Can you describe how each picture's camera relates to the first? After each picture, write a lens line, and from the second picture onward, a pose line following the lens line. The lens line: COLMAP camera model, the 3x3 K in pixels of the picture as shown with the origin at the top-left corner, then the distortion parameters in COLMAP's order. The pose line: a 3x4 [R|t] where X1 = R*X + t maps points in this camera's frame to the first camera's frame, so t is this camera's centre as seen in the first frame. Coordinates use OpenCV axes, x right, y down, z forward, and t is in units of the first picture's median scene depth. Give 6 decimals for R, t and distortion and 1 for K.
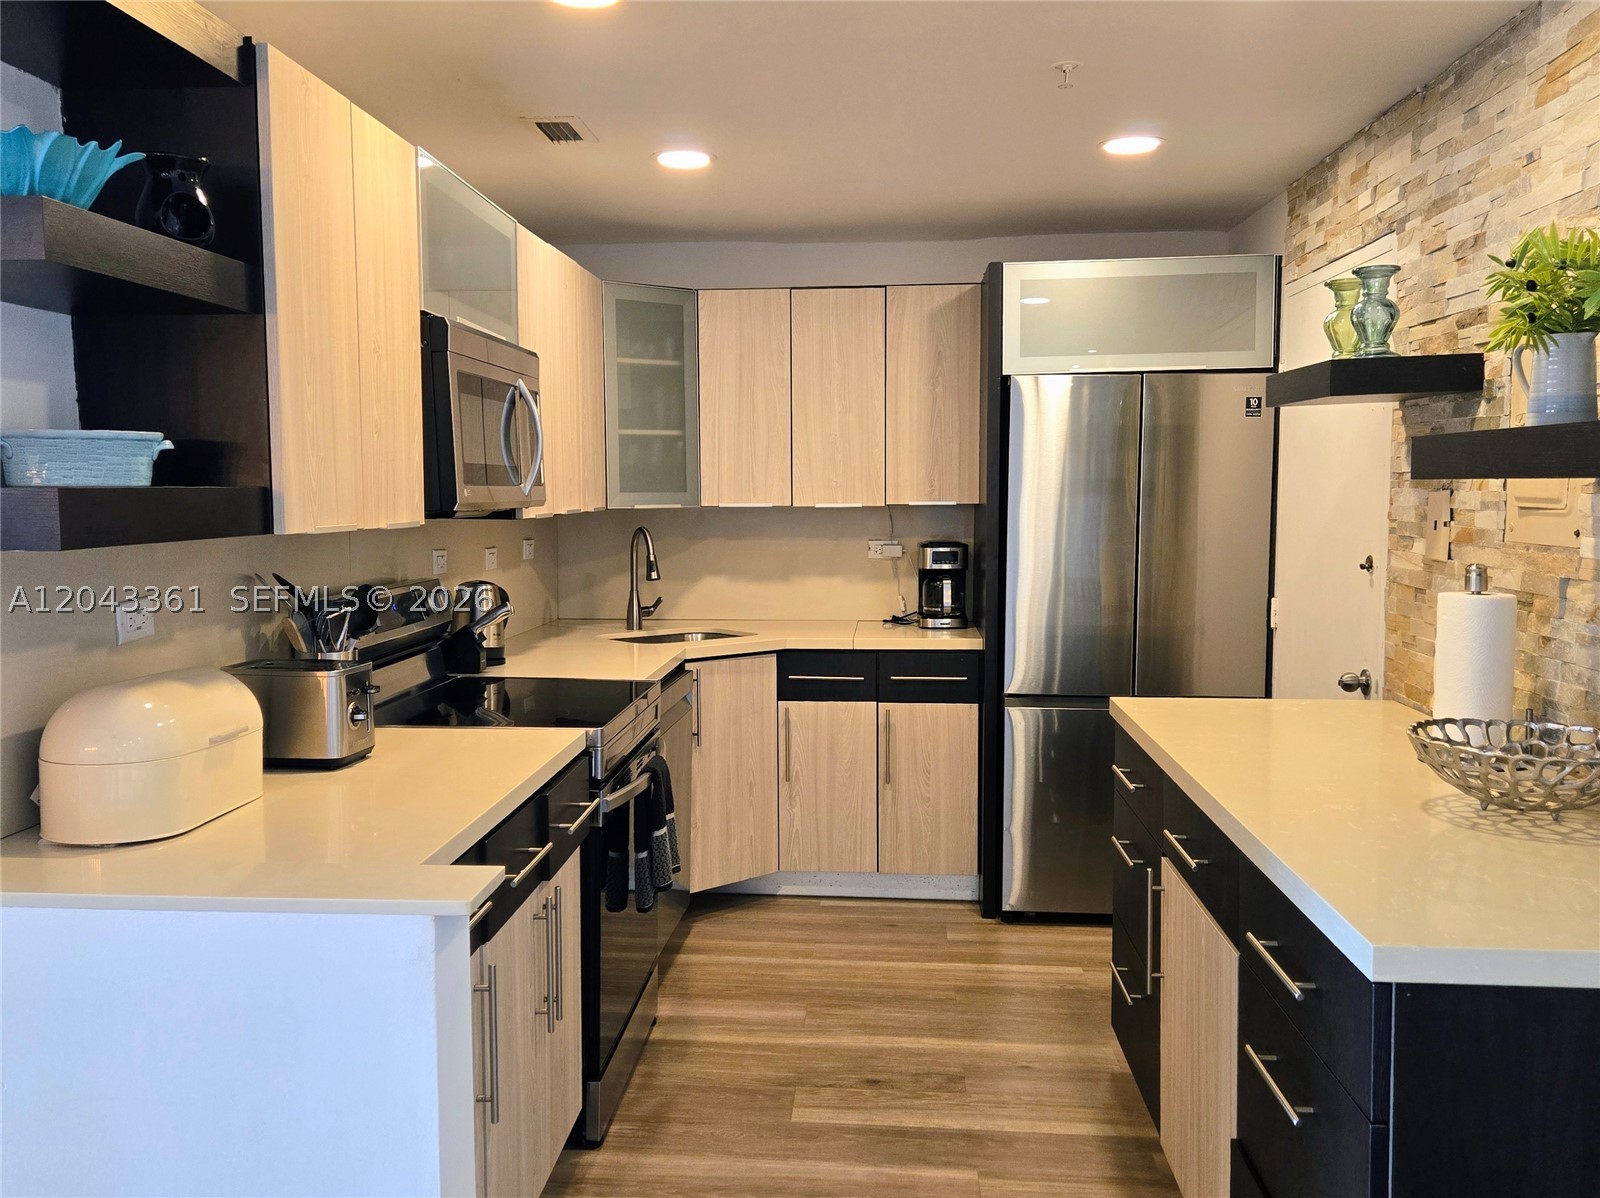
lens RADIAL K [[1417.1, 0, 800.0], [0, 1417.1, 599.0], [0, 0, 1]] dist [0.096930, -0.087587]
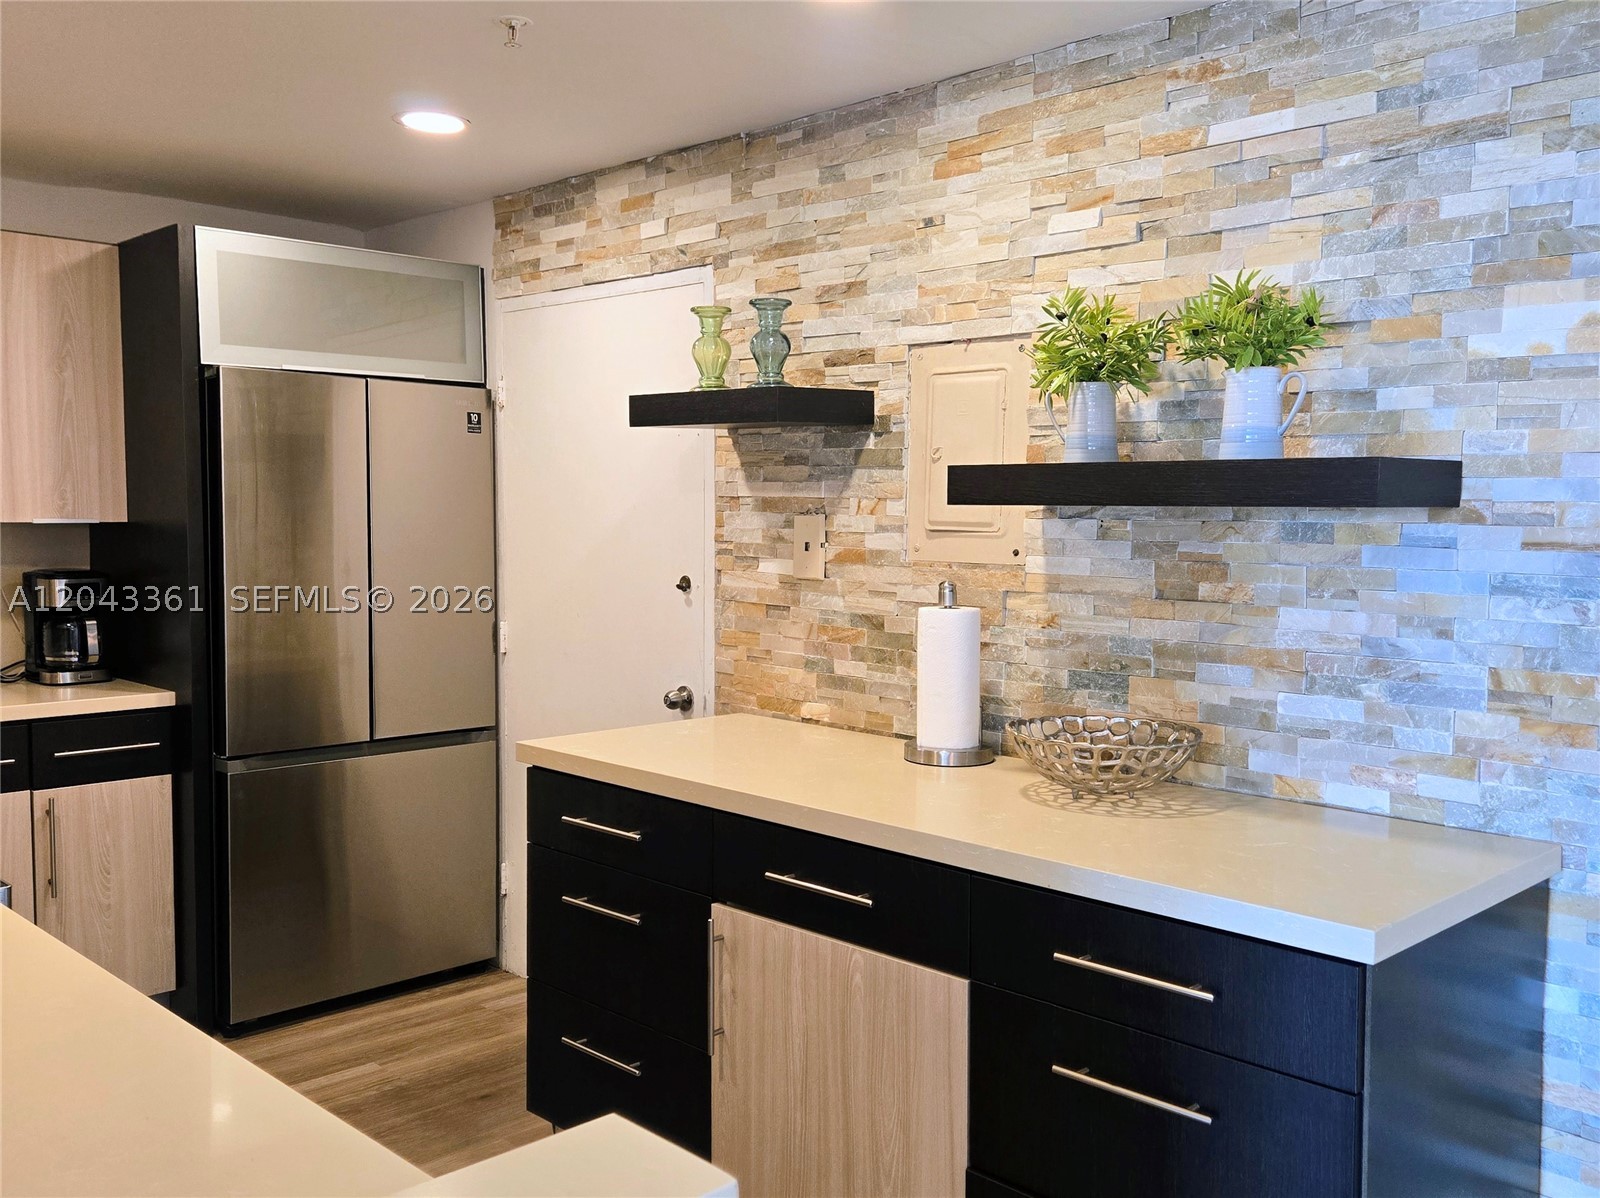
lens RADIAL K [[1417.1, 0, 800.0], [0, 1417.1, 599.0], [0, 0, 1]] dist [0.096930, -0.087587]
pose [[0.668937, -0.038696, 0.742311, -0.325340], [0.048016, 0.998808, 0.008797, -0.019779], [-0.741766, 0.029758, 0.669998, 0.270541]]
